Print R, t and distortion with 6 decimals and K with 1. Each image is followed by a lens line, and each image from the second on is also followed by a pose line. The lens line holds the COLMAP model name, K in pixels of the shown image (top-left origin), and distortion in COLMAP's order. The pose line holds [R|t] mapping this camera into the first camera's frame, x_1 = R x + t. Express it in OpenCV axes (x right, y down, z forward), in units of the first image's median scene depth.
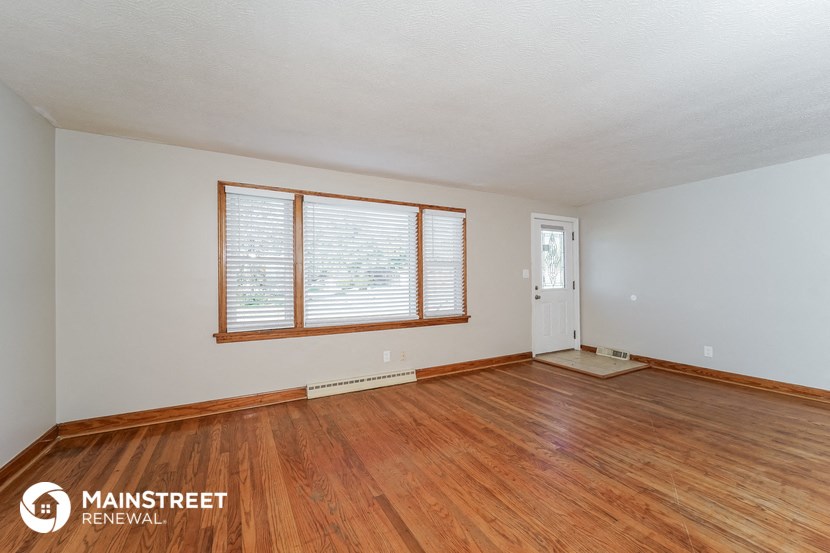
lens RADIAL K [[343.0, 0, 416.5], [0, 343.0, 281.1], [0, 0, 1]] dist [-0.007120, 0.003385]
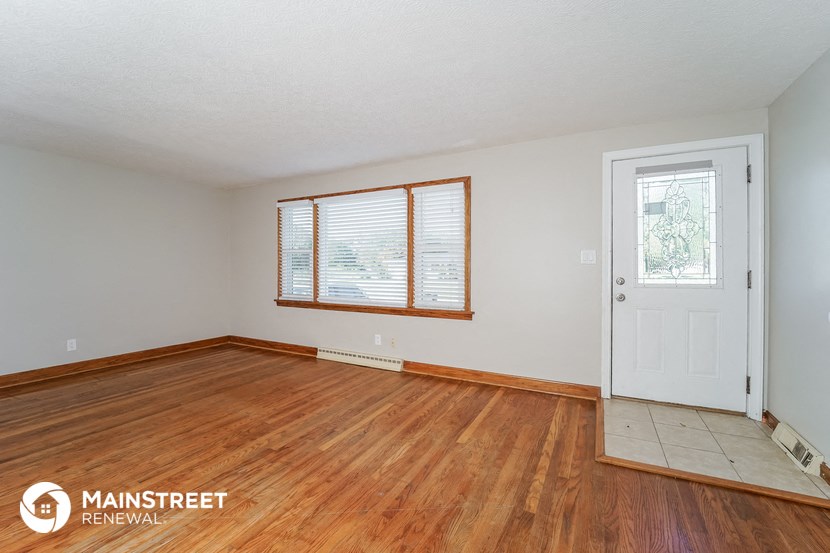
lens RADIAL K [[367.5, 0, 414.9], [0, 367.5, 271.9], [0, 0, 1]] dist [-0.028346, 0.000360]
pose [[0.532253, 0.020281, -0.846342, 0.892842], [-0.006859, 0.999784, 0.019644, -0.006758], [0.846557, -0.004651, 0.532277, 0.500731]]
